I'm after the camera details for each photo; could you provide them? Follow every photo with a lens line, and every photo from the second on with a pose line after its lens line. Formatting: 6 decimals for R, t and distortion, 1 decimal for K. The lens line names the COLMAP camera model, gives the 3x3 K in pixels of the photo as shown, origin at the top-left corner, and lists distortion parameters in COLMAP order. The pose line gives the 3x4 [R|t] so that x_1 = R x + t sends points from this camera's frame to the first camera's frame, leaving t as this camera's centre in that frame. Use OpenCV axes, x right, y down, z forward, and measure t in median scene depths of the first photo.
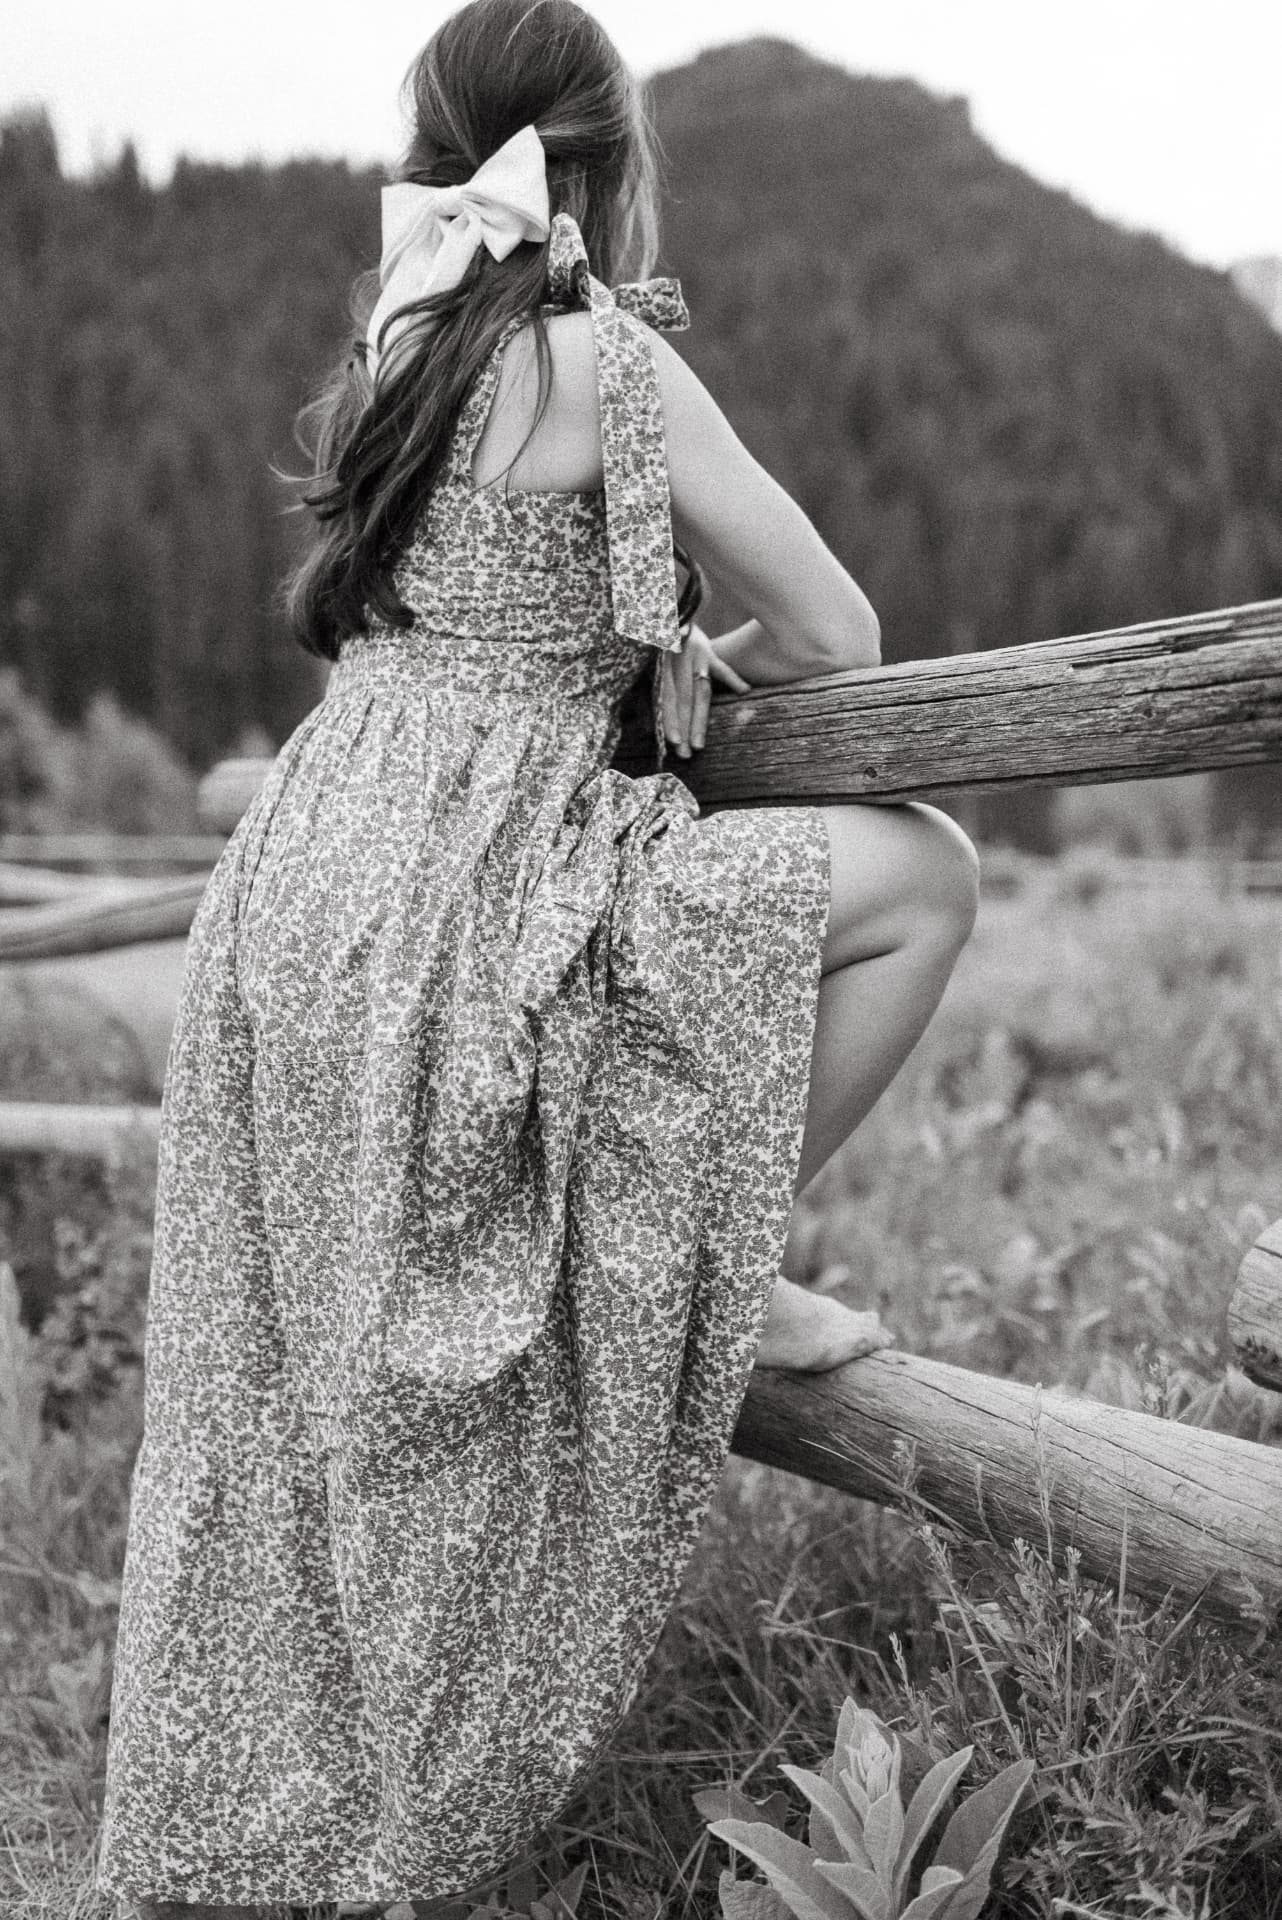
lens RADIAL K [[2060.8, 0, 641.0], [0, 2060.8, 960.0], [0, 0, 1]] dist [0.005618, -0.027101]
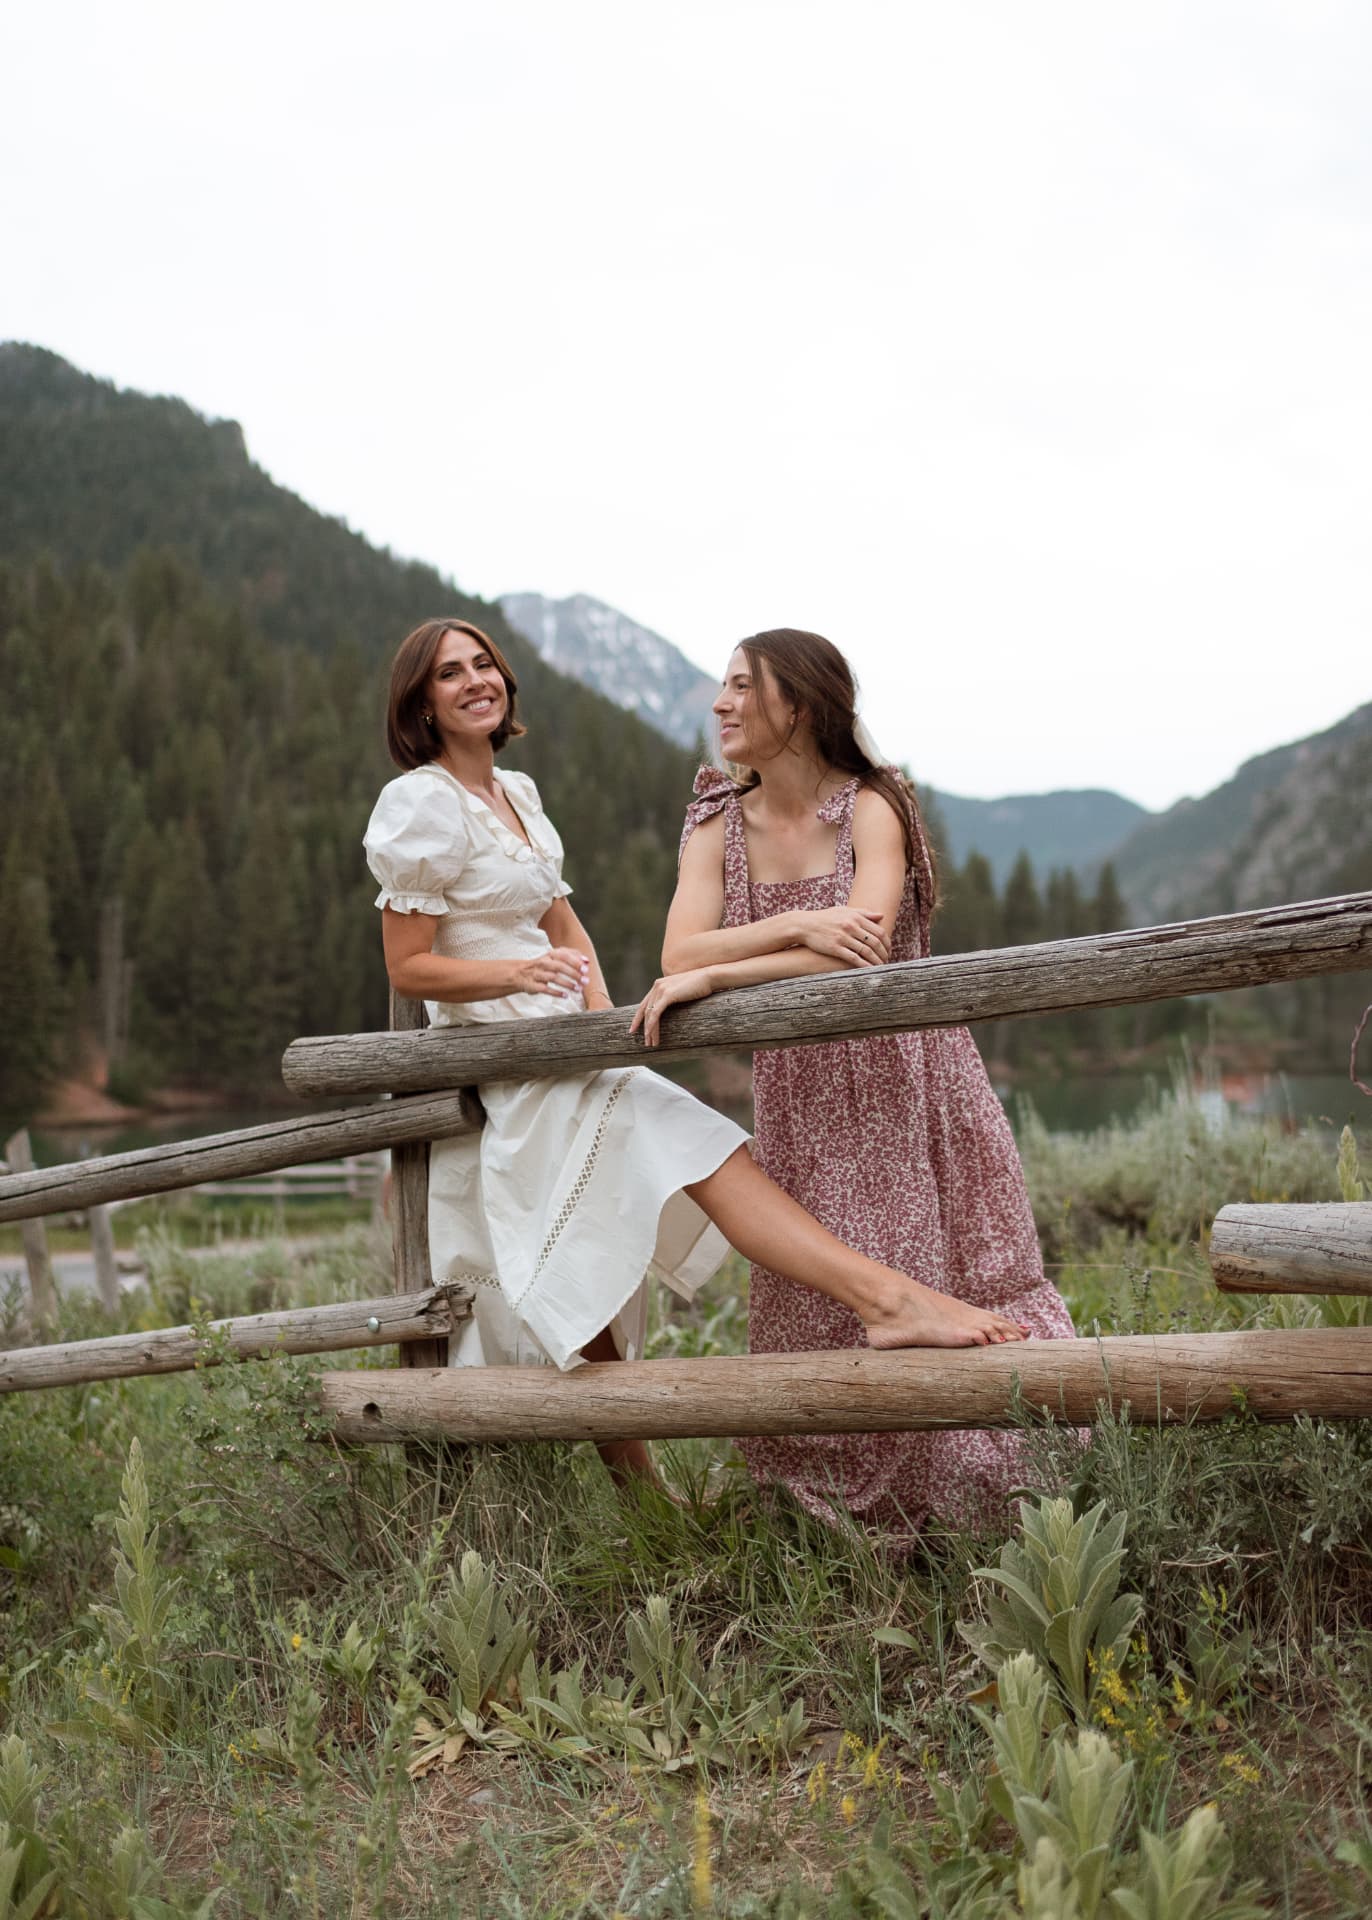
lens RADIAL K [[2539.6, 0, 686.0], [0, 2539.6, 960.0], [0, 0, 1]] dist [0.008524, -0.035468]
pose [[0.905643, -0.006822, 0.423986, -0.168309], [0.073474, 0.987271, -0.141057, 0.026447], [-0.417627, 0.158899, 0.894616, -0.148840]]
